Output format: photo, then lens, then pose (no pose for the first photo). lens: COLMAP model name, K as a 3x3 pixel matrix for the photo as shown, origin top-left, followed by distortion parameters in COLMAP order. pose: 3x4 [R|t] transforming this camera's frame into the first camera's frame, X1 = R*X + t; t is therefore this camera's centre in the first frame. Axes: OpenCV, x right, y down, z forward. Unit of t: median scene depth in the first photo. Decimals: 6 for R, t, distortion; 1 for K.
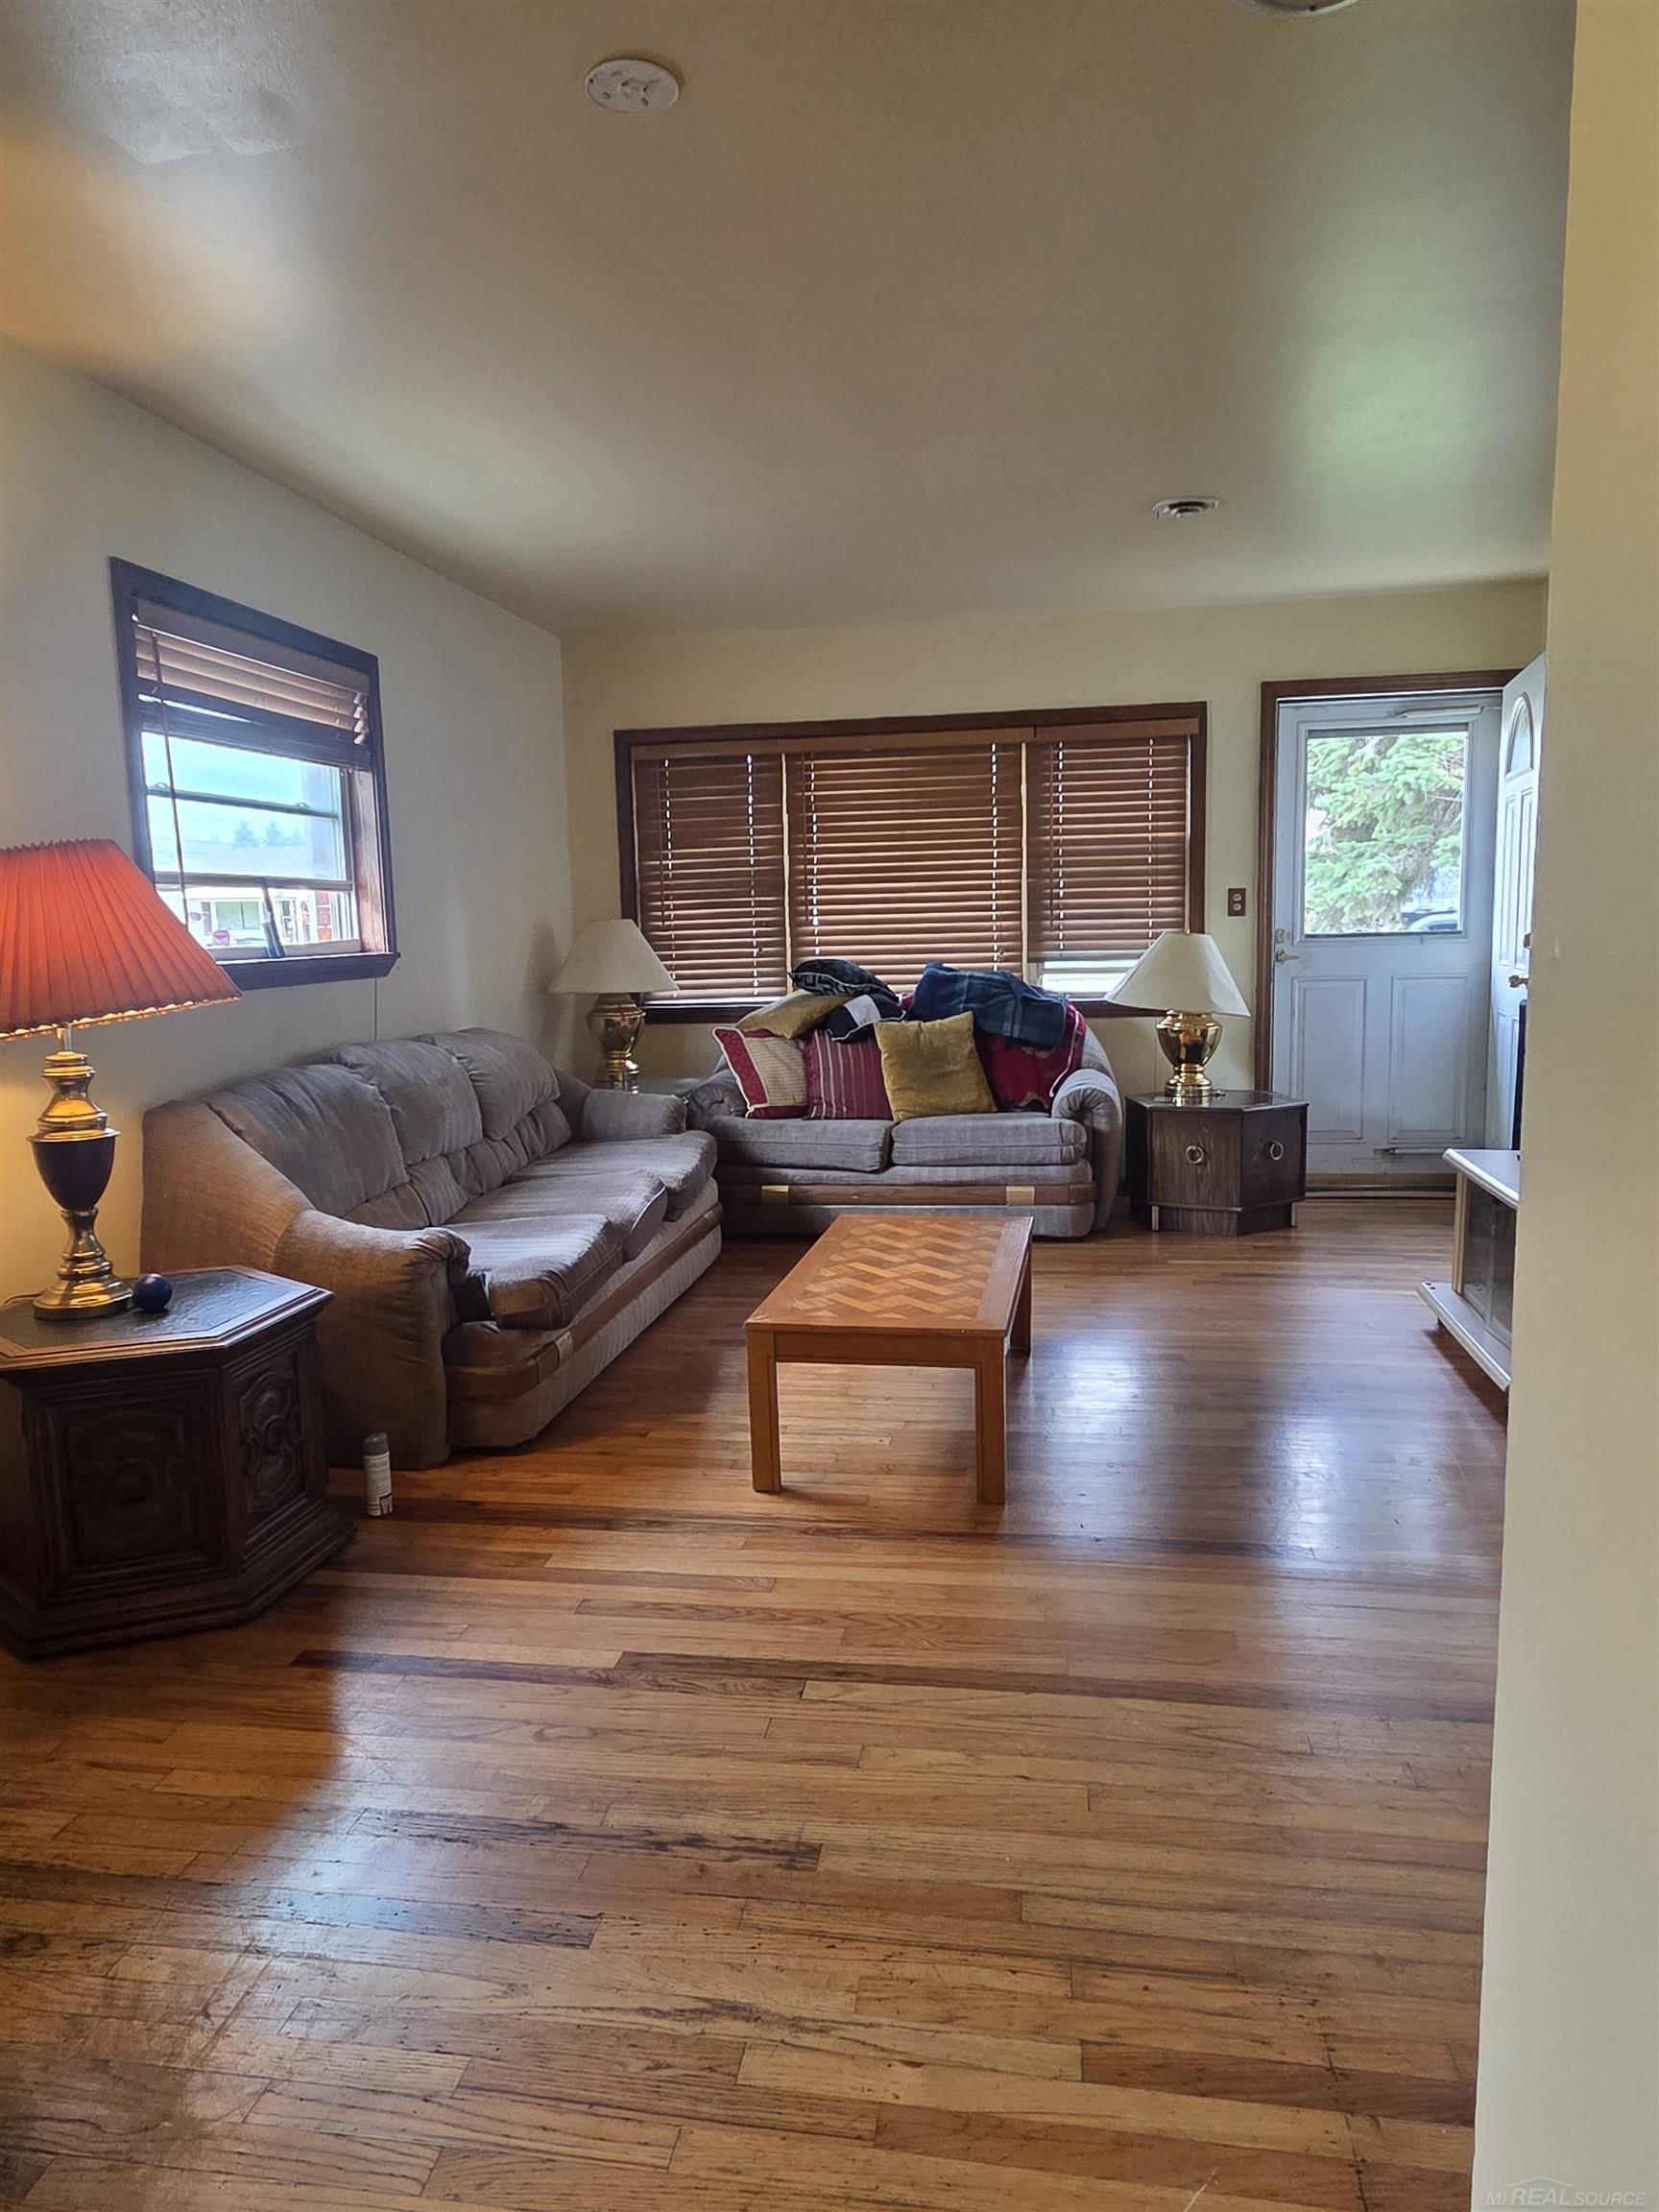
lens RADIAL K [[1389.0, 0, 829.4], [0, 1389.0, 1113.6], [0, 0, 1]] dist [-0.010215, -0.000425]
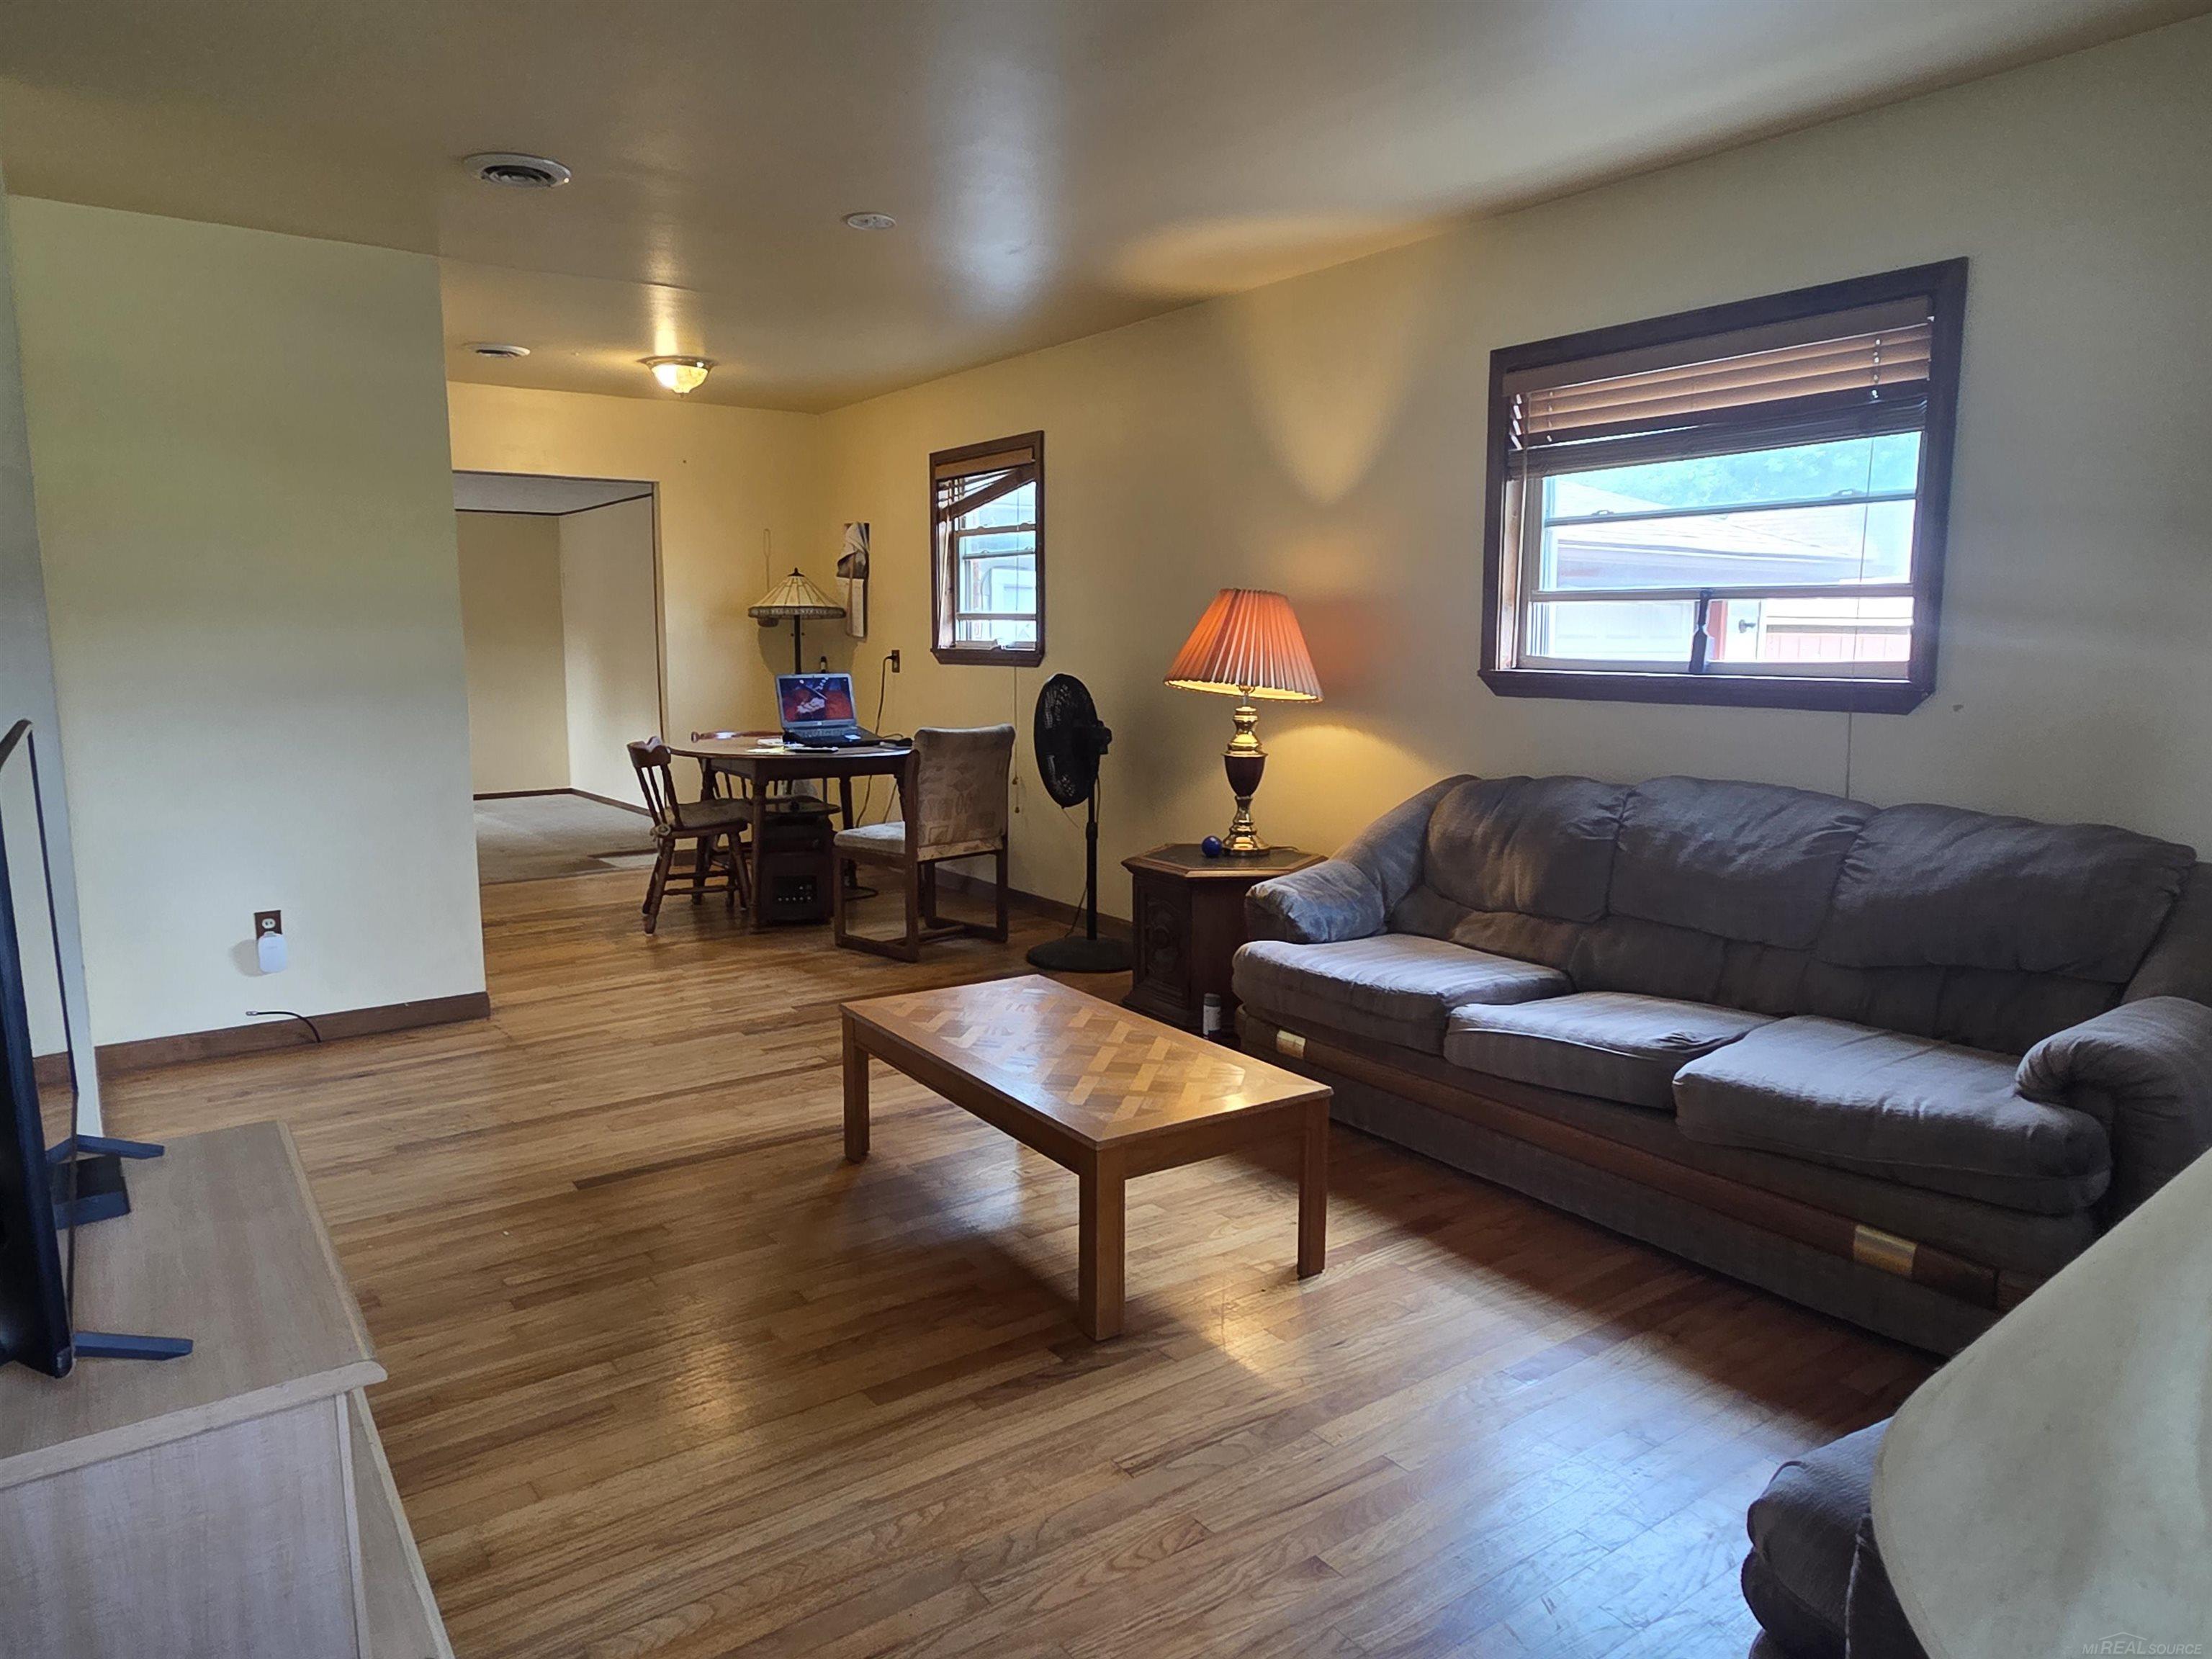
lens RADIAL K [[1389.0, 0, 1098.4], [0, 1389.0, 827.1], [0, 0, 1]] dist [-0.010215, -0.000425]
pose [[-0.697007, 0.124272, -0.706214, 0.846162], [-0.084385, 0.963809, 0.252885, -0.325876], [0.712082, 0.235857, -0.661295, 2.047553]]
